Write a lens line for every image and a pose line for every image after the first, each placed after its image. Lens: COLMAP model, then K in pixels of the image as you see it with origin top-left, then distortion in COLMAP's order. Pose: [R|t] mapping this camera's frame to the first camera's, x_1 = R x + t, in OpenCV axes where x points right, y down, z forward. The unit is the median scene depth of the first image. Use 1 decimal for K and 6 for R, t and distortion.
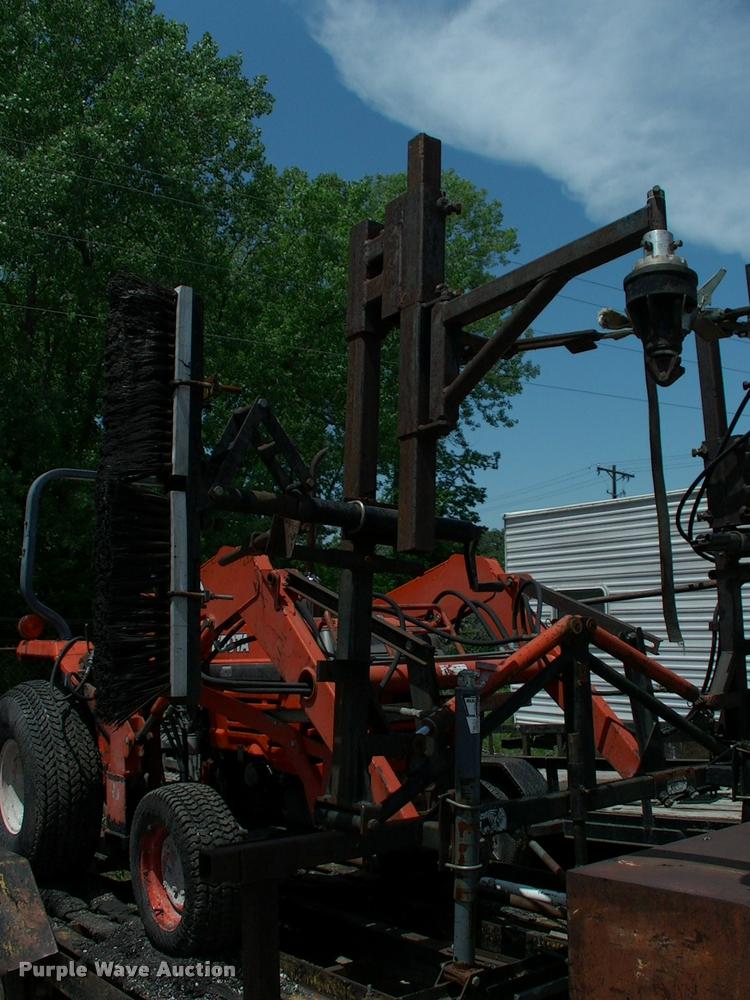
lens RADIAL K [[1025.2, 0, 375.0], [0, 1025.2, 500.0], [0, 0, 1]] dist [-0.168006, 0.094481]
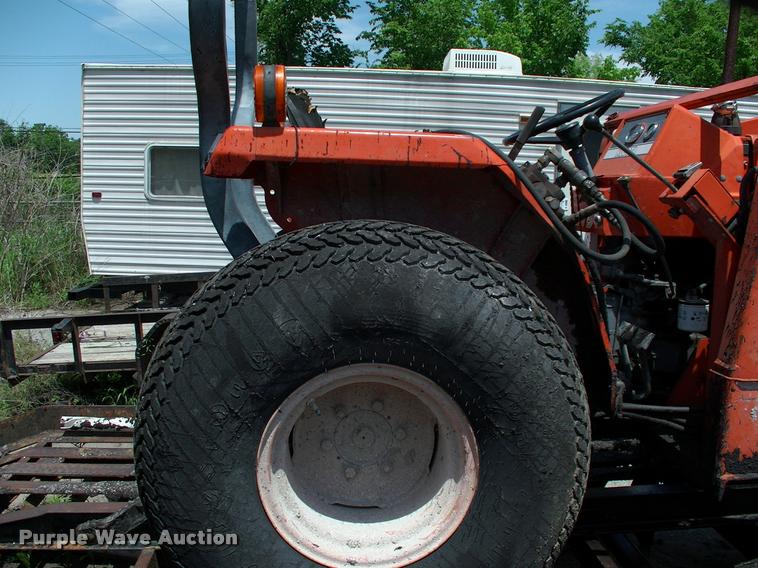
lens RADIAL K [[705.2, 0, 388.2], [0, 705.2, 285.2], [0, 0, 1]] dist [-0.153788, 0.065729]
pose [[0.549692, -0.065605, 0.832787, -0.700203], [-0.140771, 0.975380, 0.169756, 0.183243], [-0.823421, -0.210546, 0.526923, 0.978910]]
